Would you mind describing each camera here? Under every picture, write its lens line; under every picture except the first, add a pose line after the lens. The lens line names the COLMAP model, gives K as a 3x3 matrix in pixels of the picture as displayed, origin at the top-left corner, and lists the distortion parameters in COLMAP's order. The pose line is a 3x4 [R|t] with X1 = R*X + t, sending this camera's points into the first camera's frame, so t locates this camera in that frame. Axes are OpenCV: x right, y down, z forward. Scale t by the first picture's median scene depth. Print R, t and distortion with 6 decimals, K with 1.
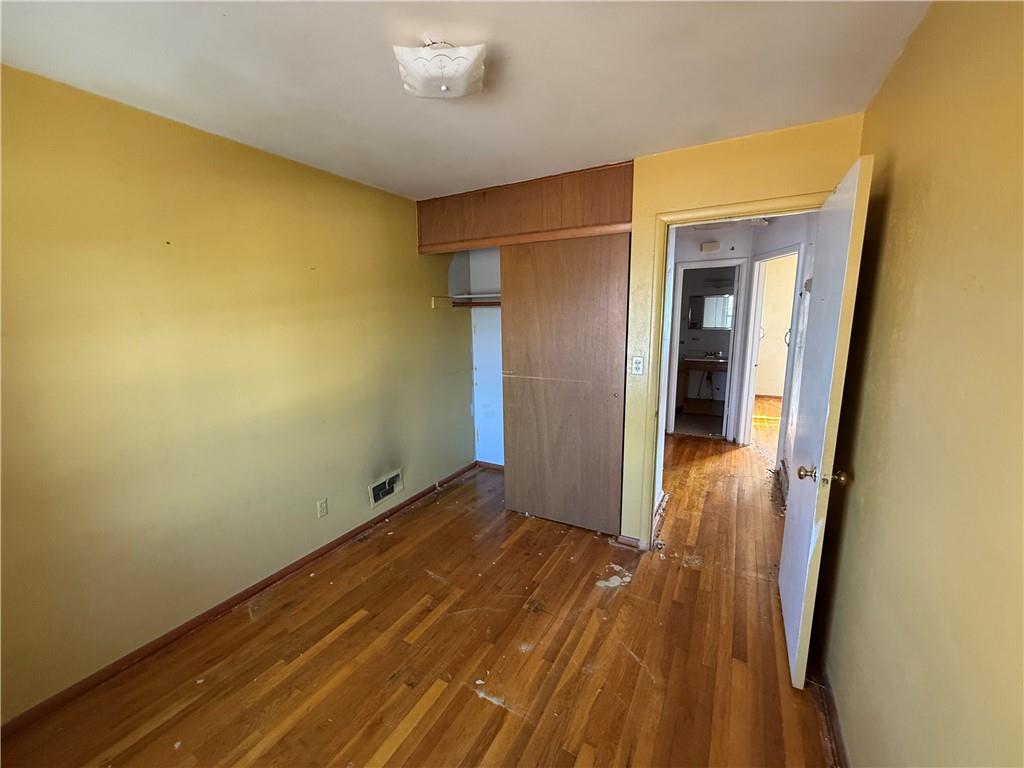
lens RADIAL K [[409.4, 0, 508.2], [0, 409.4, 383.5], [0, 0, 1]] dist [-0.001588, 0.000190]
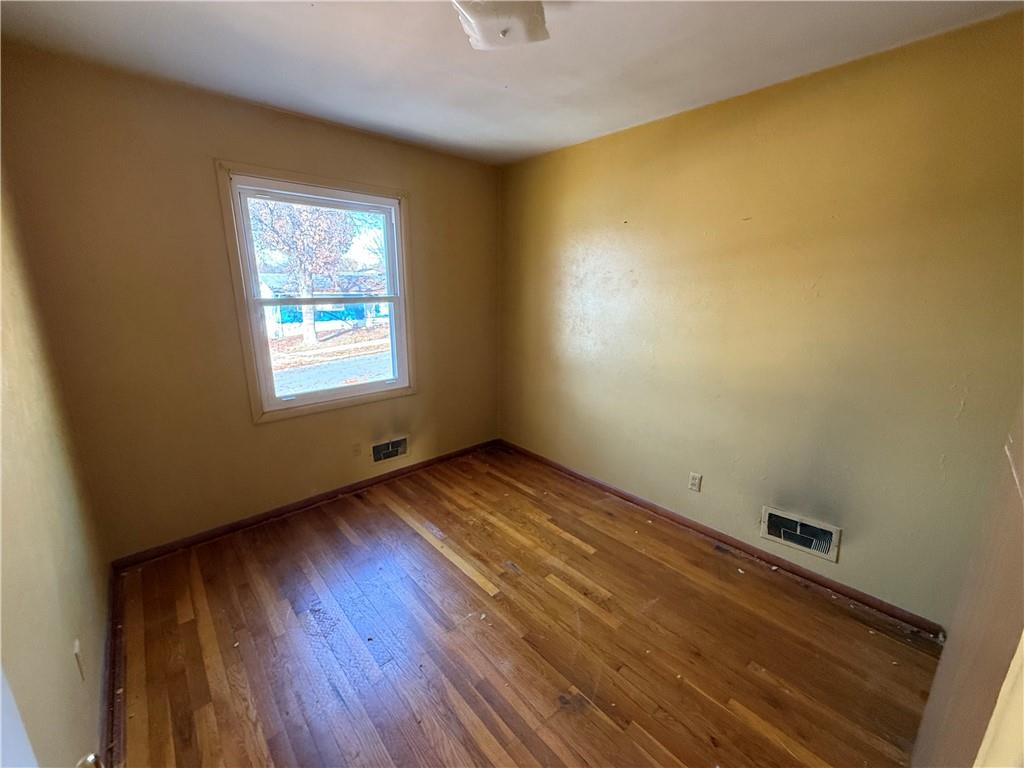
lens RADIAL K [[409.4, 0, 509.2], [0, 409.4, 383.0], [0, 0, 1]] dist [-0.001588, 0.000190]
pose [[-0.312180, 0.234575, -0.920607, 0.642851], [-0.164762, 0.940984, 0.295639, -0.155445], [0.935626, 0.243974, -0.255107, 1.004212]]
